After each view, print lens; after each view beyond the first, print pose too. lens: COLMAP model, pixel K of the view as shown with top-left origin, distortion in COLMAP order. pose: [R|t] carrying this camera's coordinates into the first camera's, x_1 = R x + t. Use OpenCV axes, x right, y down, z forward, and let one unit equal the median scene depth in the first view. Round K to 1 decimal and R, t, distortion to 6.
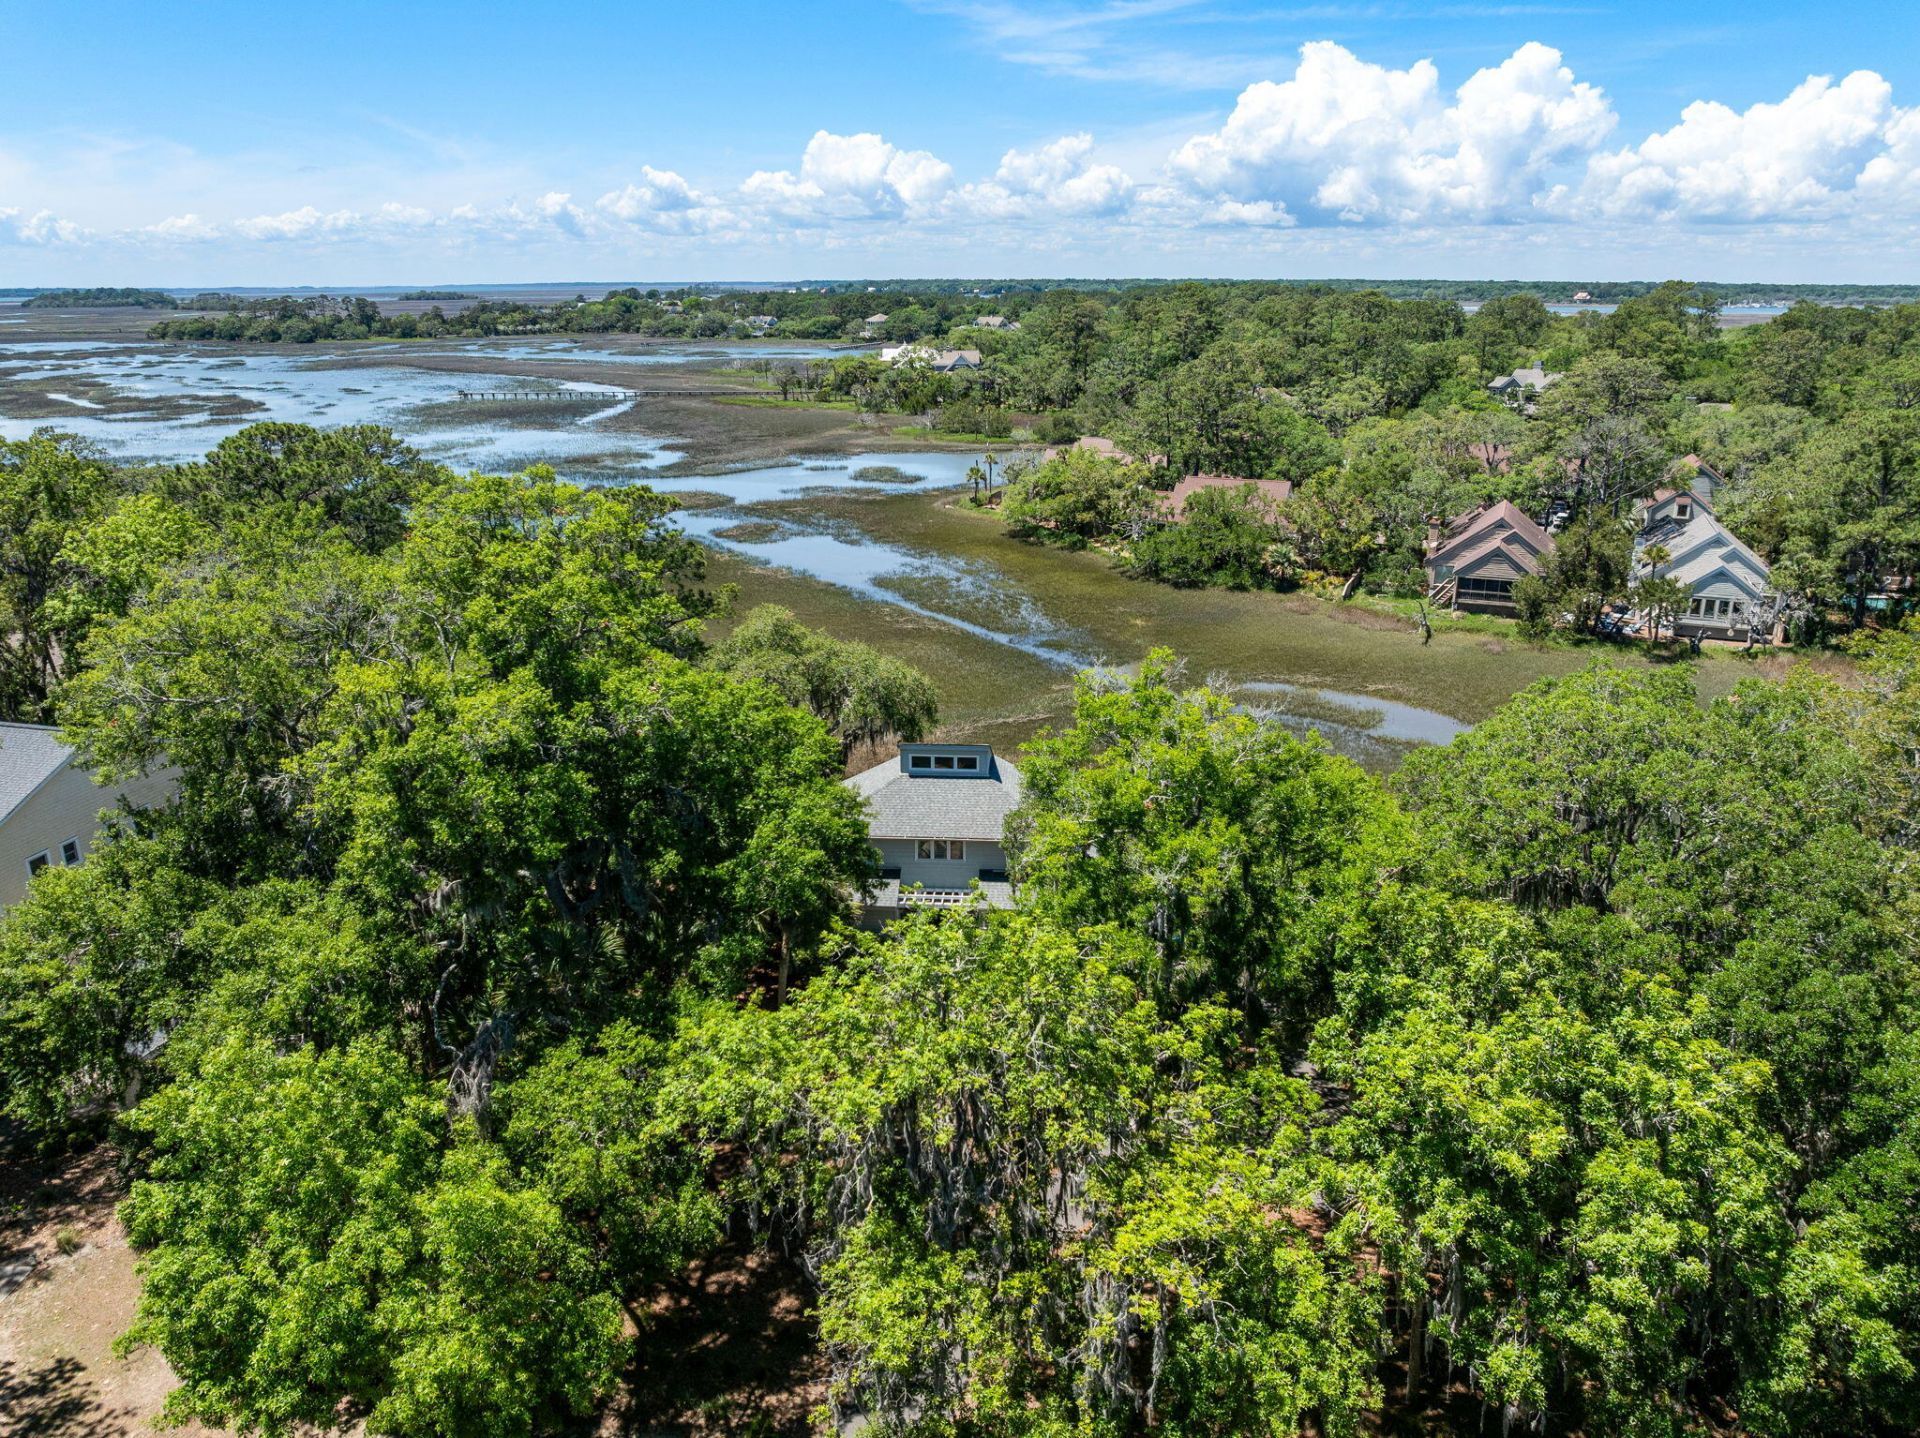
lens RADIAL K [[1350.3, 0, 951.2], [0, 1350.3, 732.8], [0, 0, 1]] dist [-0.036431, 0.001740]
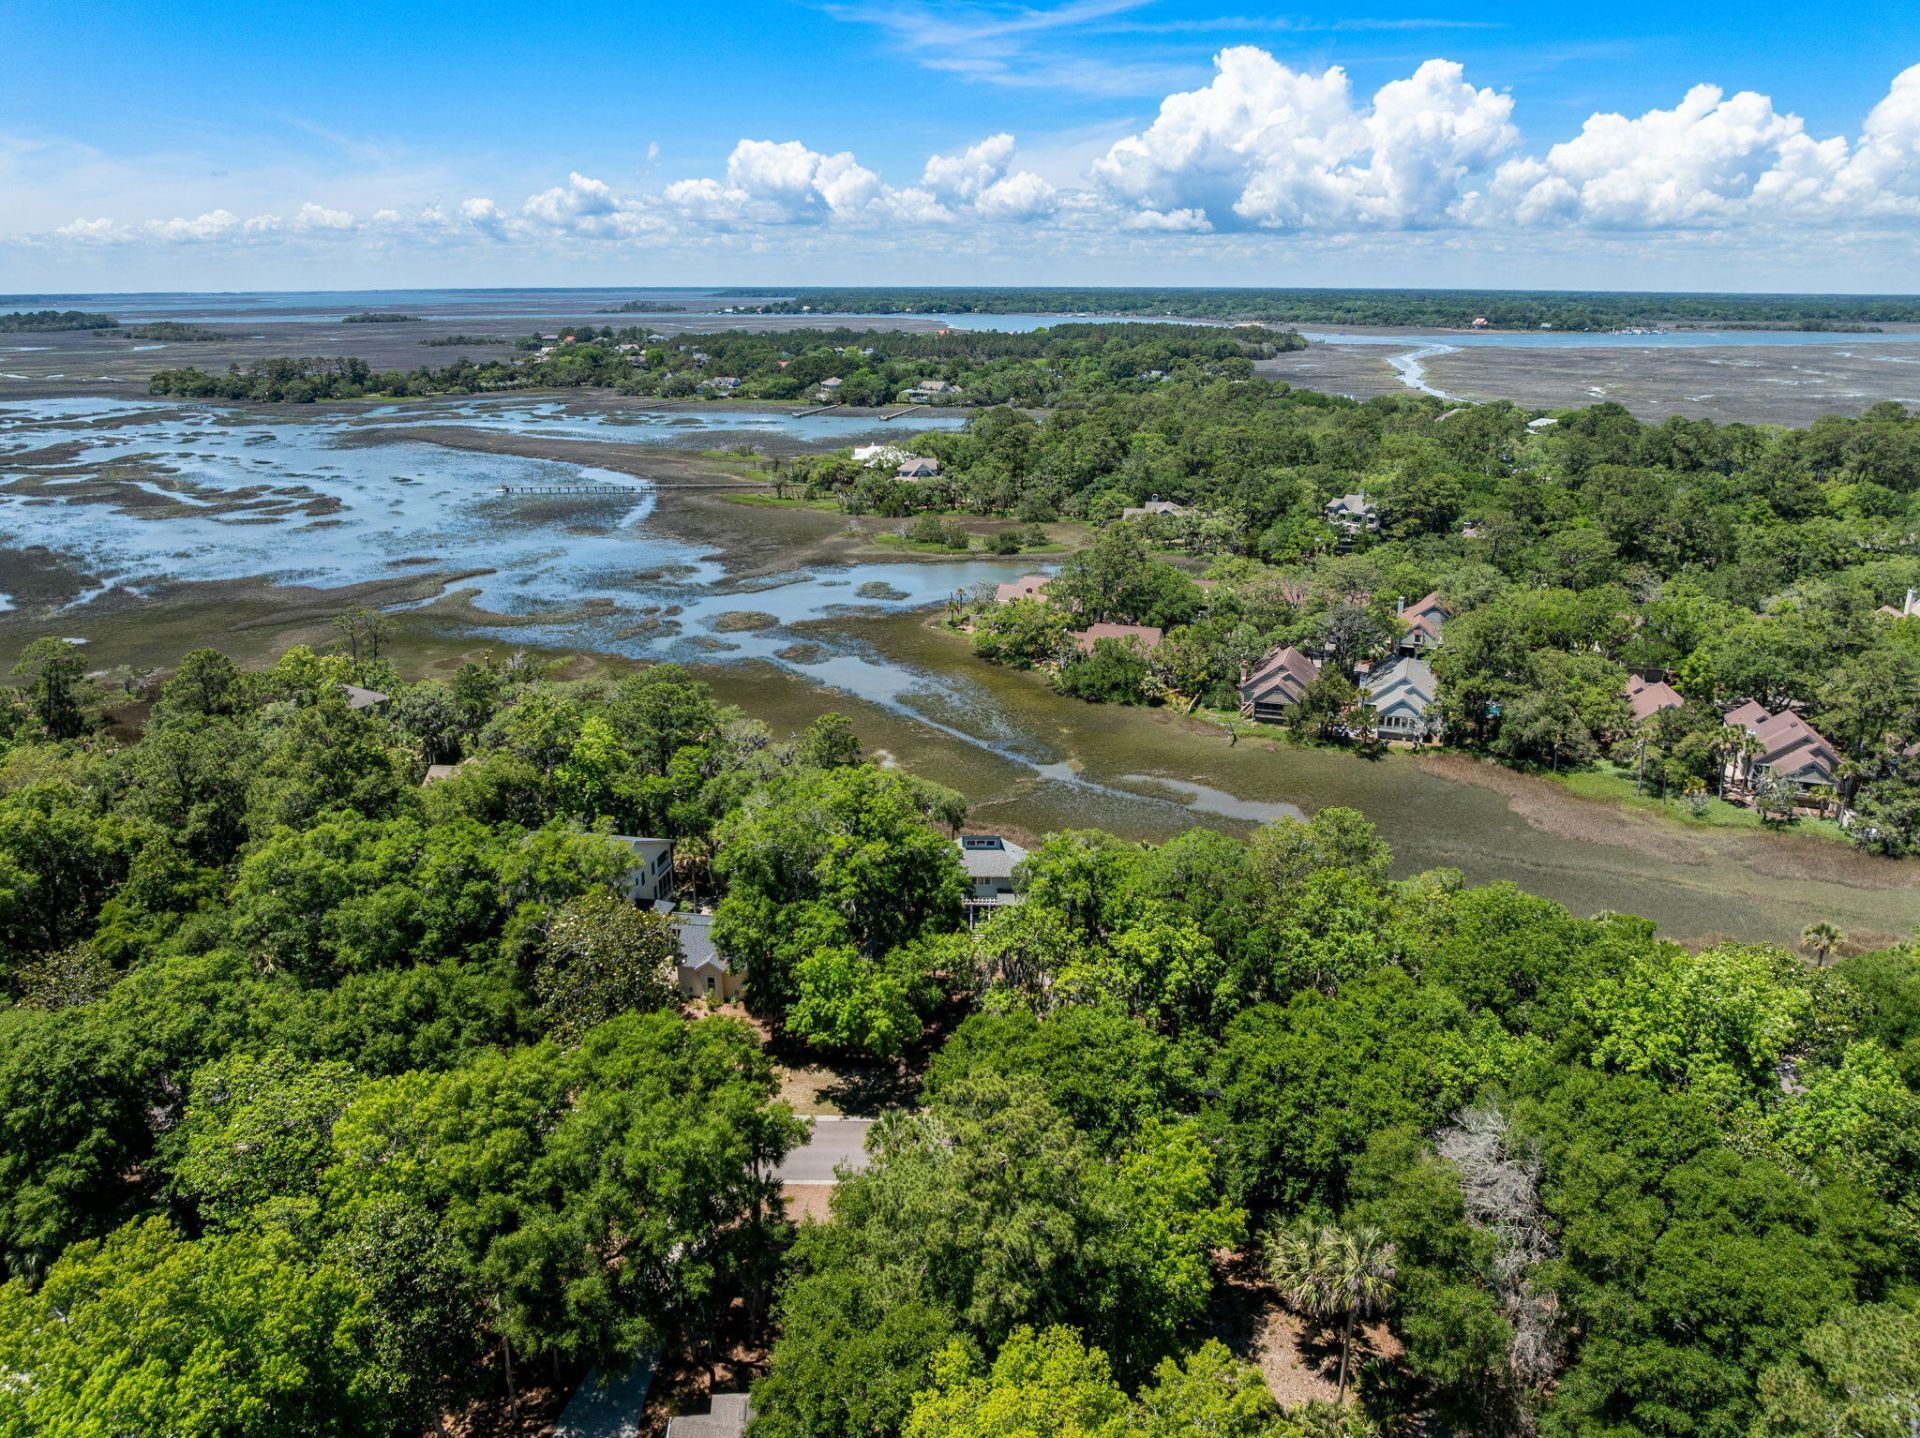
lens RADIAL K [[1350.3, 0, 921.6], [0, 1350.3, 713.0], [0, 0, 1]] dist [-0.036431, 0.001740]
pose [[0.999500, -0.016319, 0.027066, -0.066101], [0.016701, 0.999763, -0.013961, -0.068222], [-0.026831, 0.014406, 0.999536, -0.530160]]
